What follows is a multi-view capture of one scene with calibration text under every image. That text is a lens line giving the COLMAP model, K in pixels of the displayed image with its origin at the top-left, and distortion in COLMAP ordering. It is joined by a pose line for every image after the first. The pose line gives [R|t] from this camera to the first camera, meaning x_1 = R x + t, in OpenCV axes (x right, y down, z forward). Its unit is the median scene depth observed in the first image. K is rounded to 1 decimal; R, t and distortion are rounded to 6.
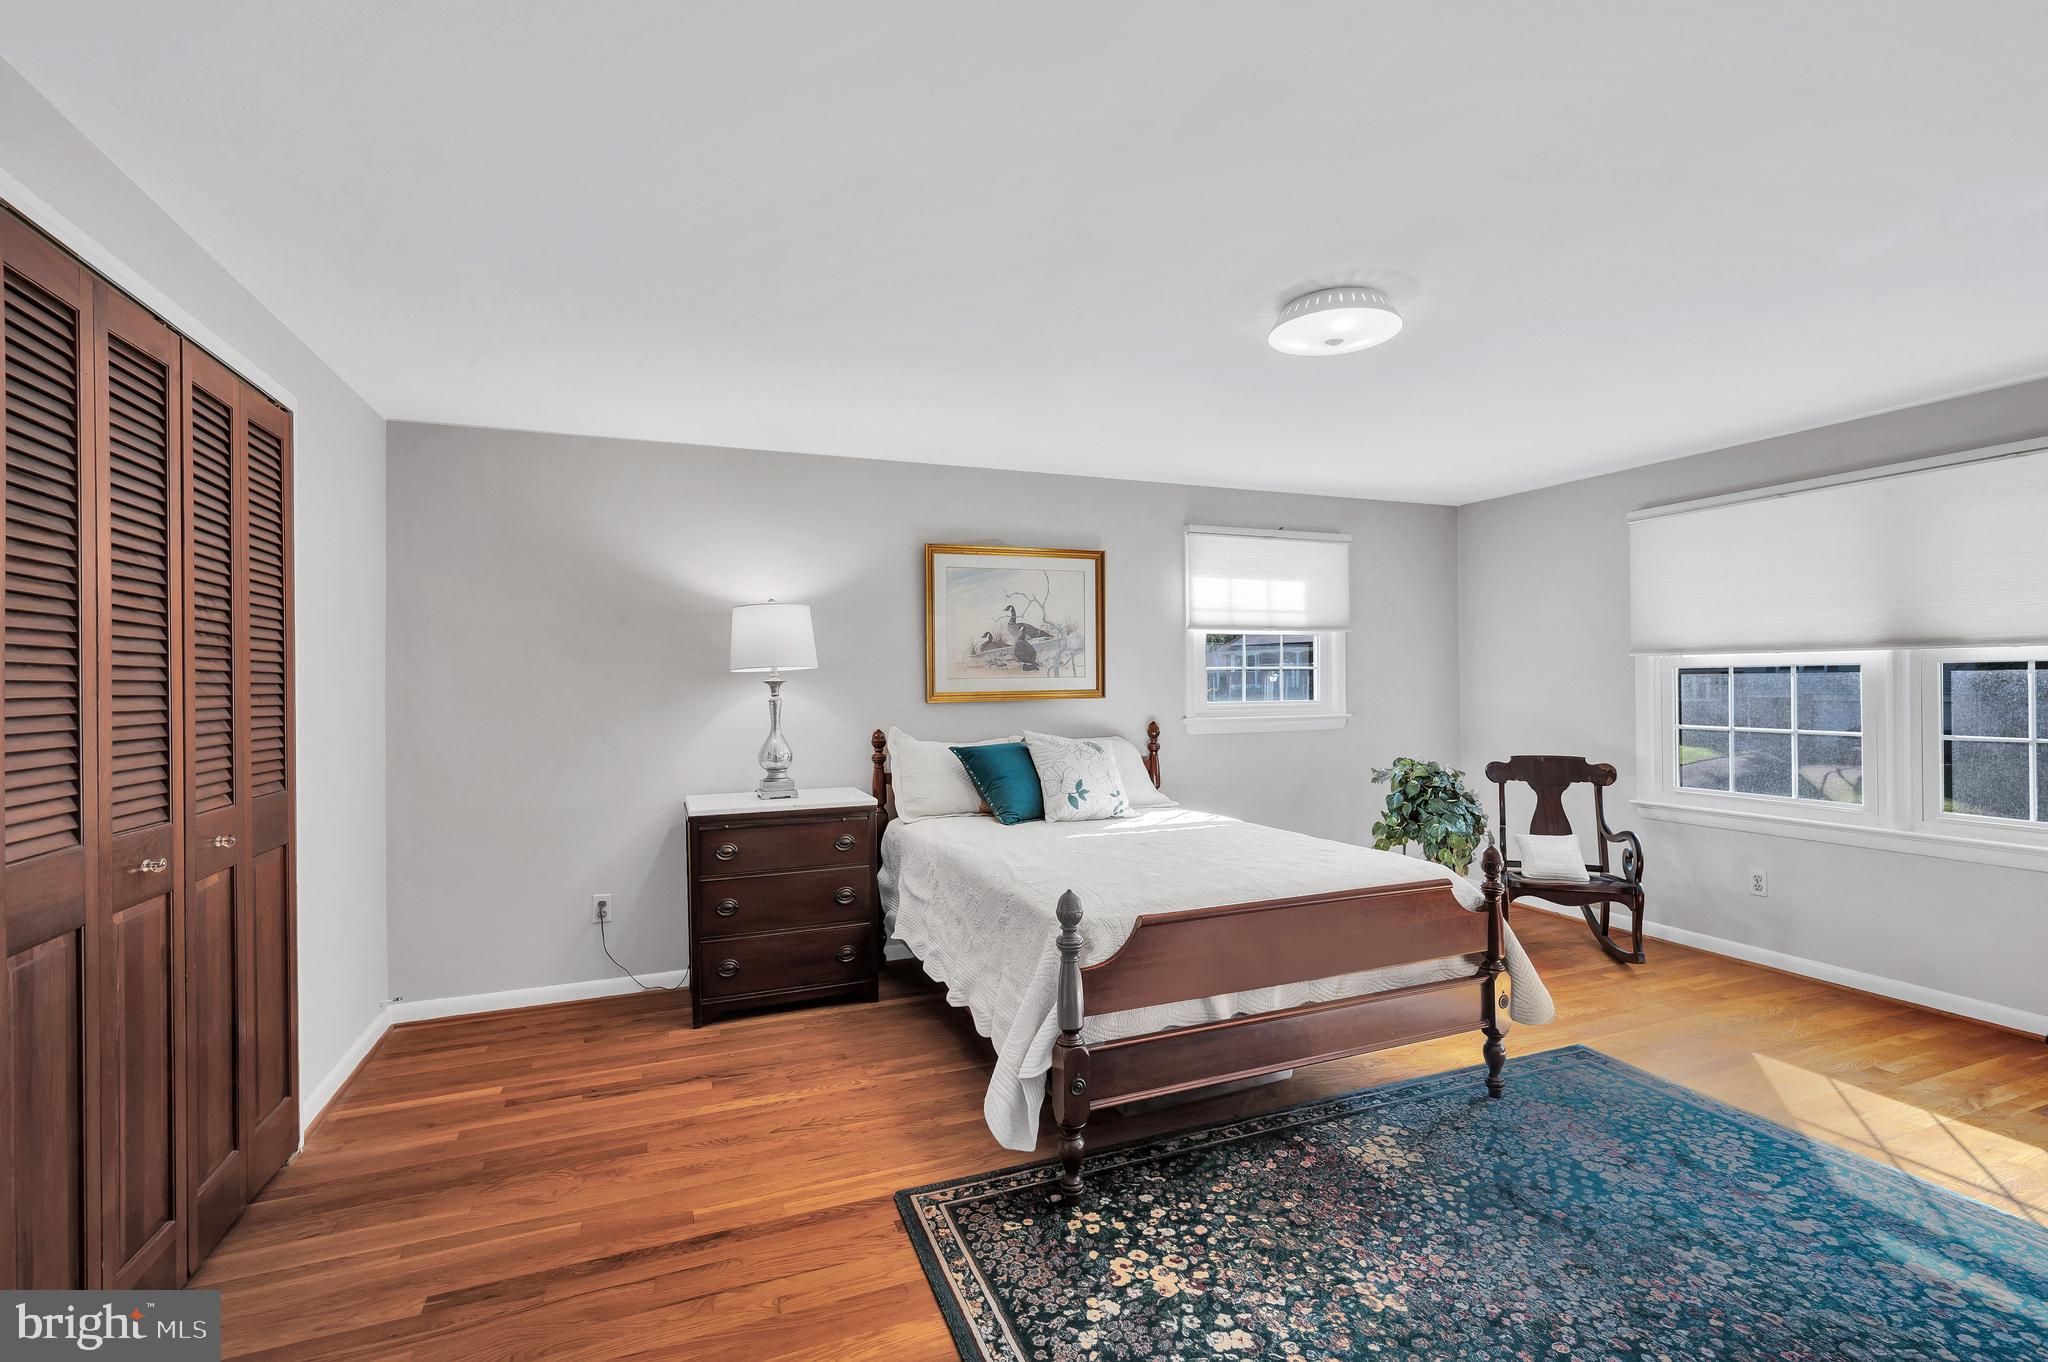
lens RADIAL K [[942.6, 0, 1002.2], [0, 942.6, 675.9], [0, 0, 1]] dist [0.000888, 0.000565]
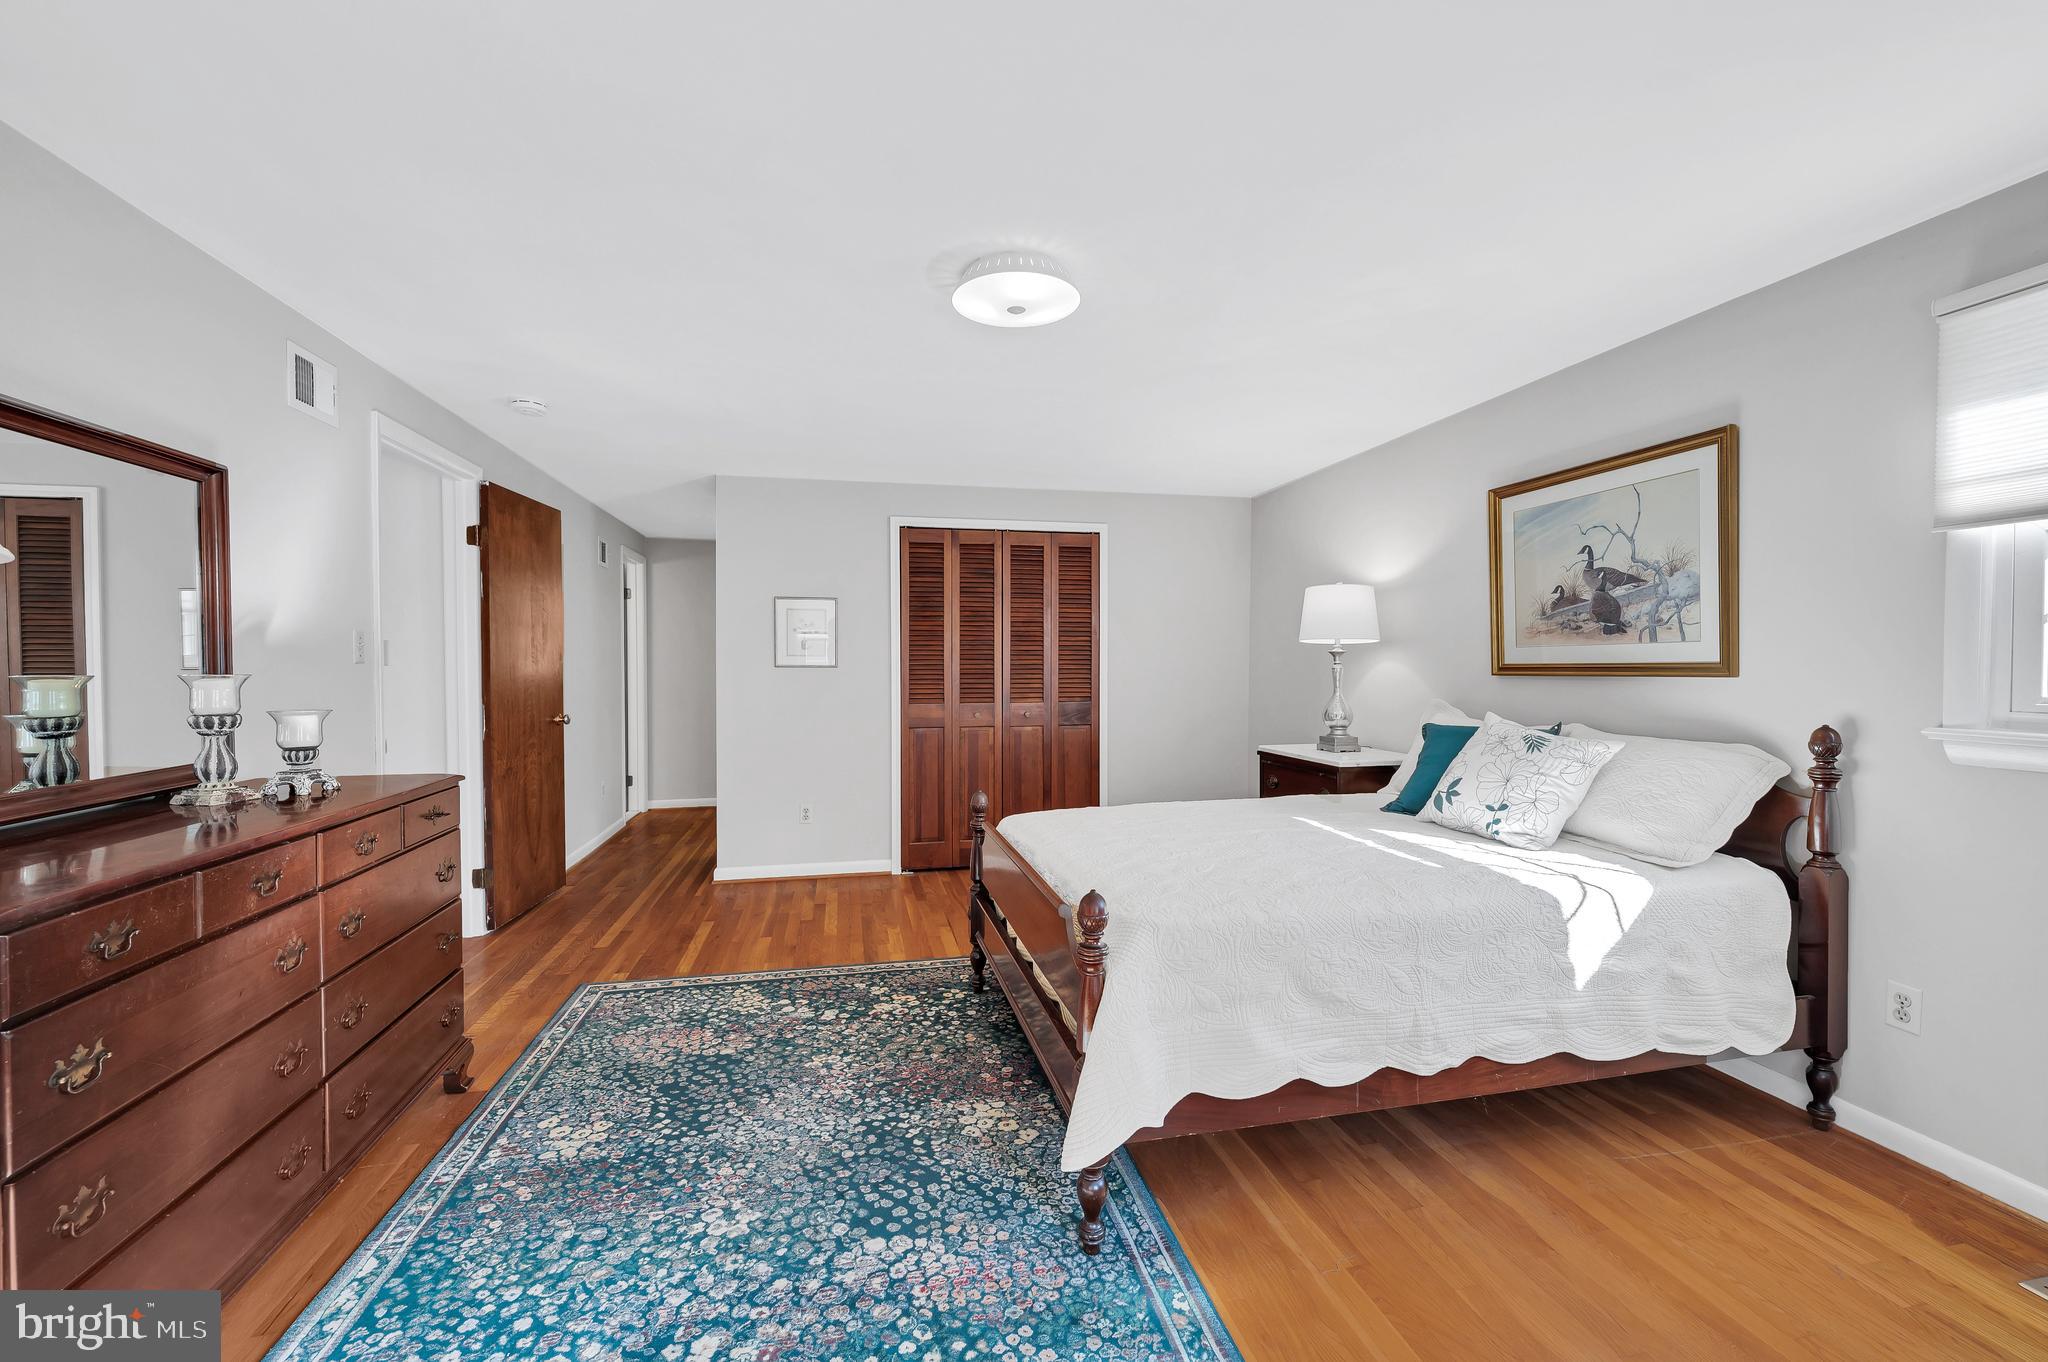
lens RADIAL K [[827.0, 0, 1017.6], [0, 827.0, 679.5], [0, 0, 1]] dist [-0.000271, -0.000039]
pose [[-0.172126, 0.030092, -0.984615, 1.139423], [0.012205, 0.999522, 0.028414, 0.008500], [0.984999, -0.007127, -0.172411, 1.074470]]
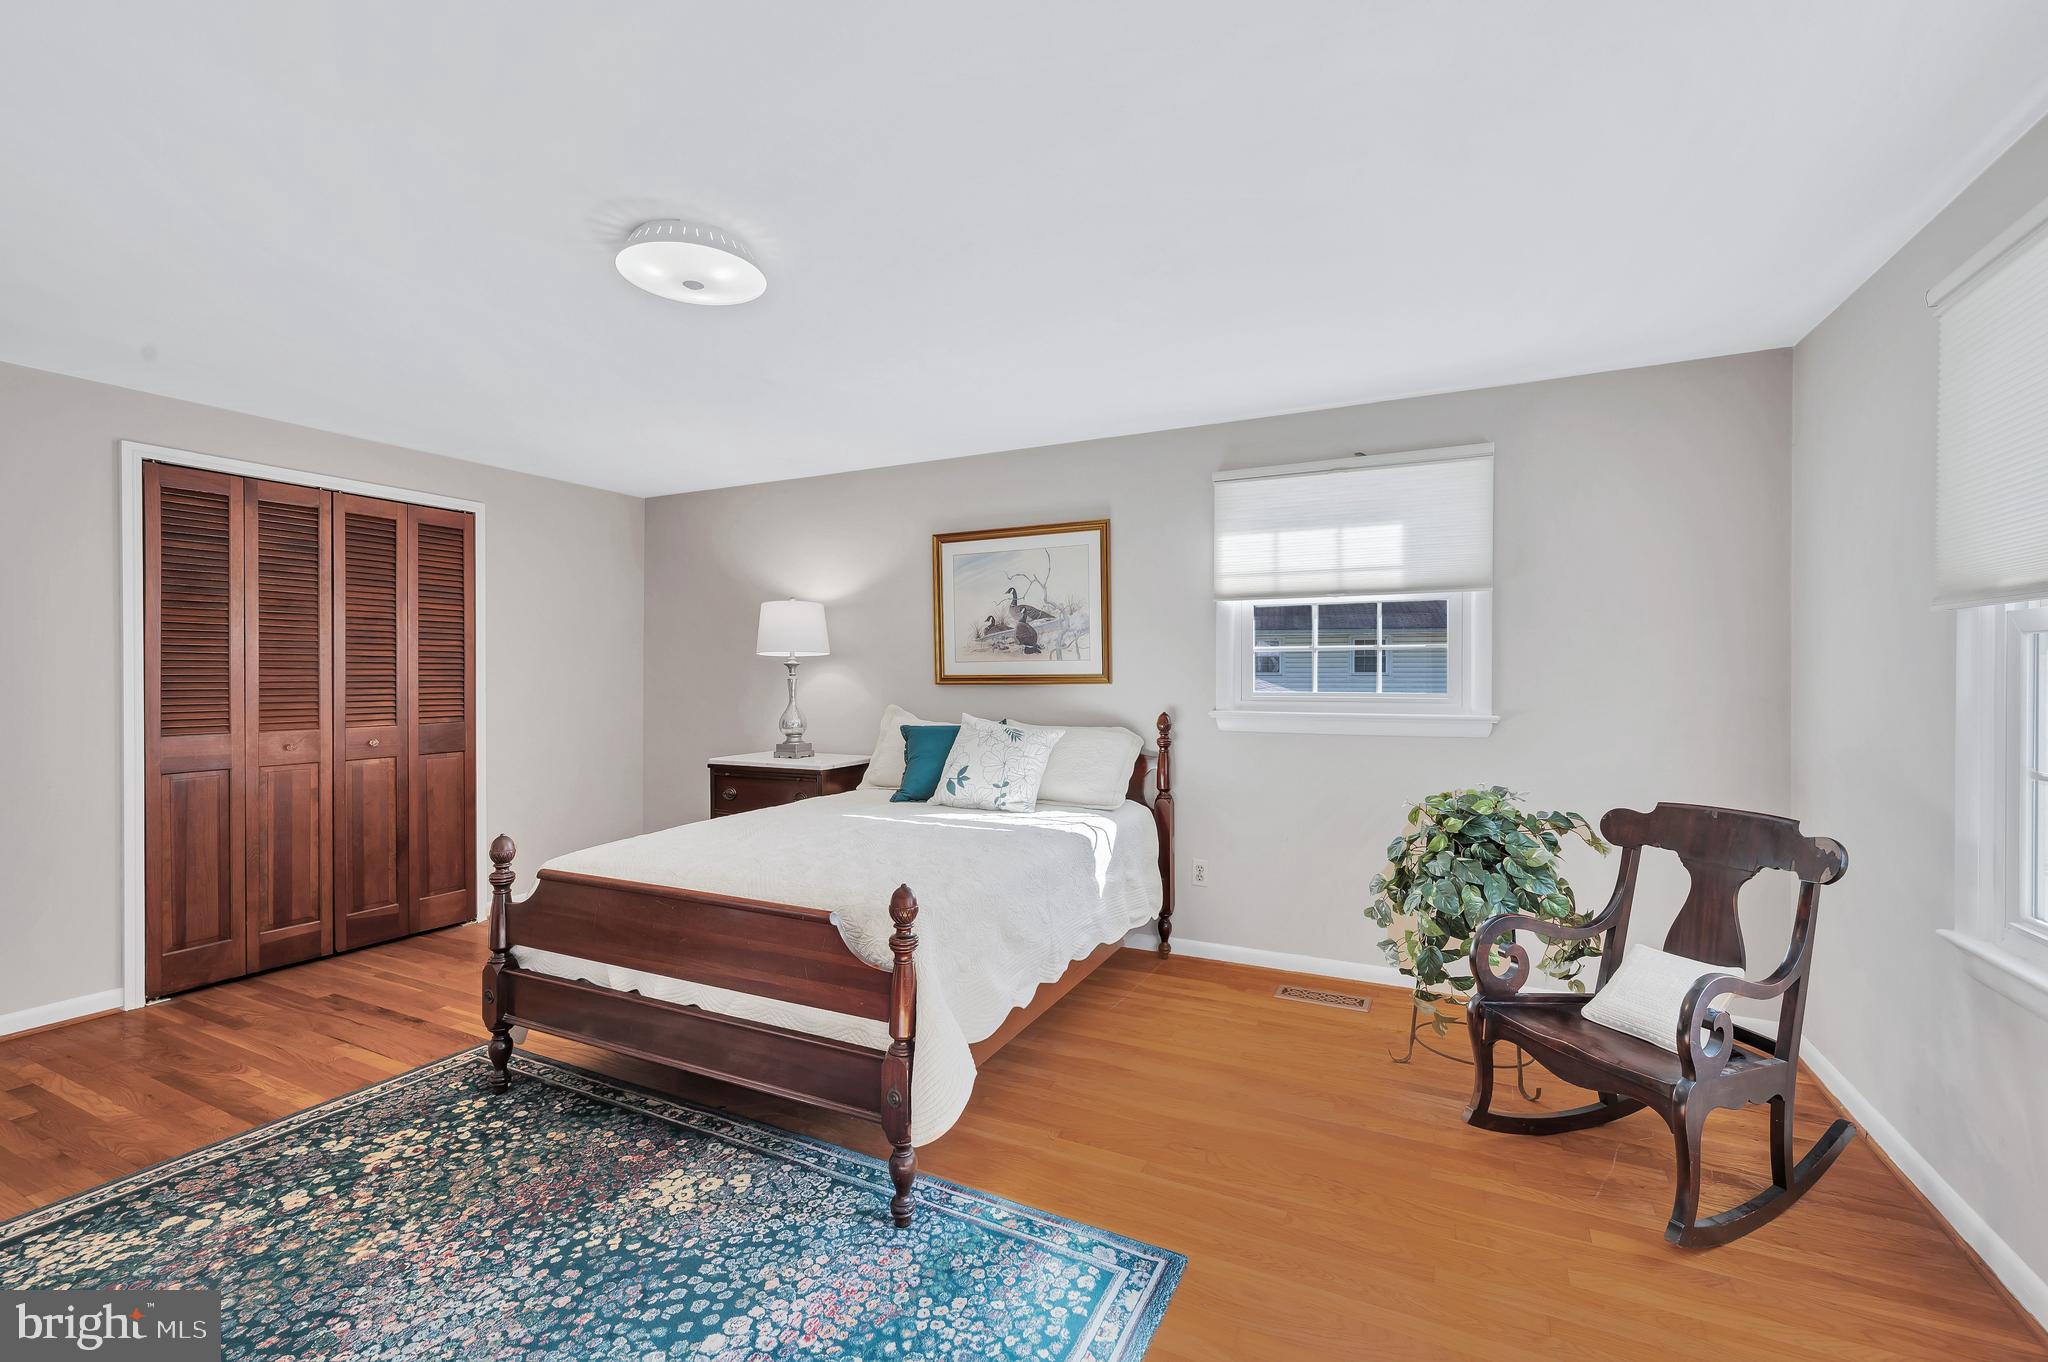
lens RADIAL K [[872.7, 0, 1009.7], [0, 872.7, 677.6], [0, 0, 1]] dist [-0.003150, 0.002260]
pose [[0.657073, 0.012483, -0.753723, 1.107584], [-0.000052, 0.999864, 0.016515, 0.006841], [0.753827, -0.010812, 0.656984, 0.630929]]
